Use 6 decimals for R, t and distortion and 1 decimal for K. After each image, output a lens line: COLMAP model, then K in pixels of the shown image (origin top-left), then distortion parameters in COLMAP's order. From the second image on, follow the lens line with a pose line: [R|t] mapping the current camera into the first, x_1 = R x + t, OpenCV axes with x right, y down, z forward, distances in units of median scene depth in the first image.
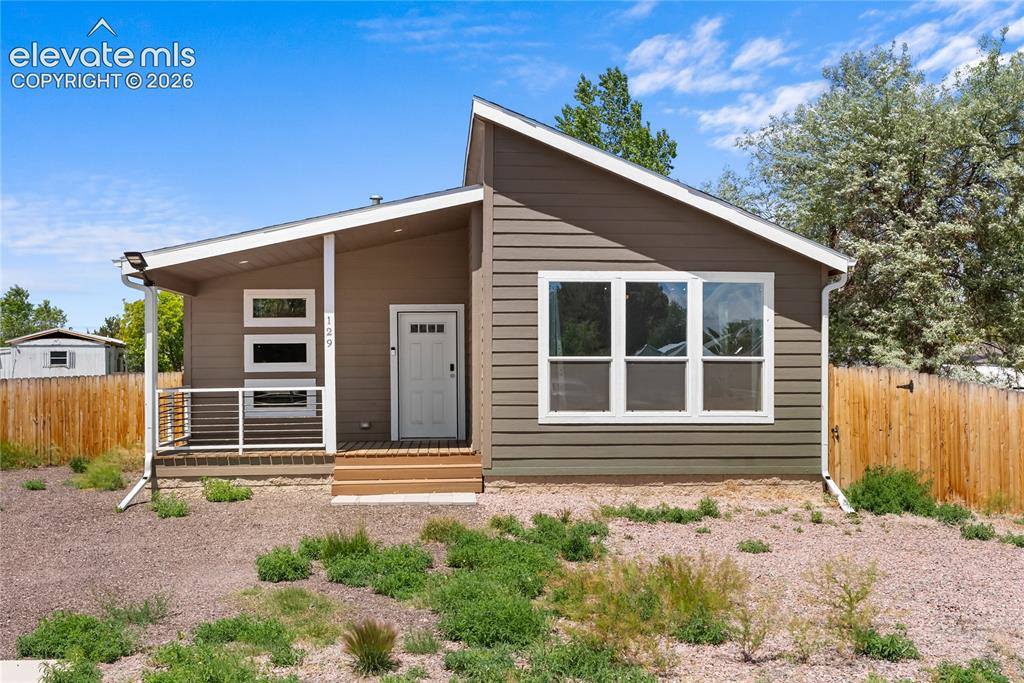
lens RADIAL K [[1020.4, 0, 510.7], [0, 1020.4, 358.3], [0, 0, 1]] dist [-0.009791, -0.008632]
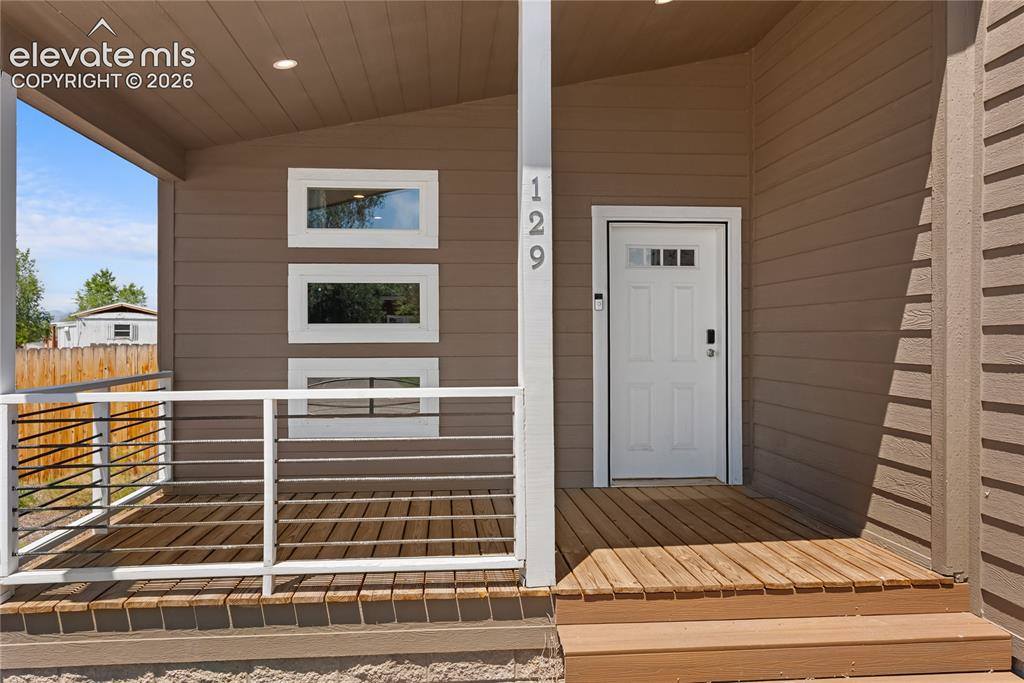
lens RADIAL K [[752.6, 0, 512.0], [0, 752.6, 341.5], [0, 0, 1]] dist [-0.002801, -0.000632]
pose [[0.999826, 0.005764, 0.017726, -0.164313], [-0.005886, 0.999959, 0.006809, 0.009616], [-0.017686, -0.006912, 0.999820, 0.651323]]
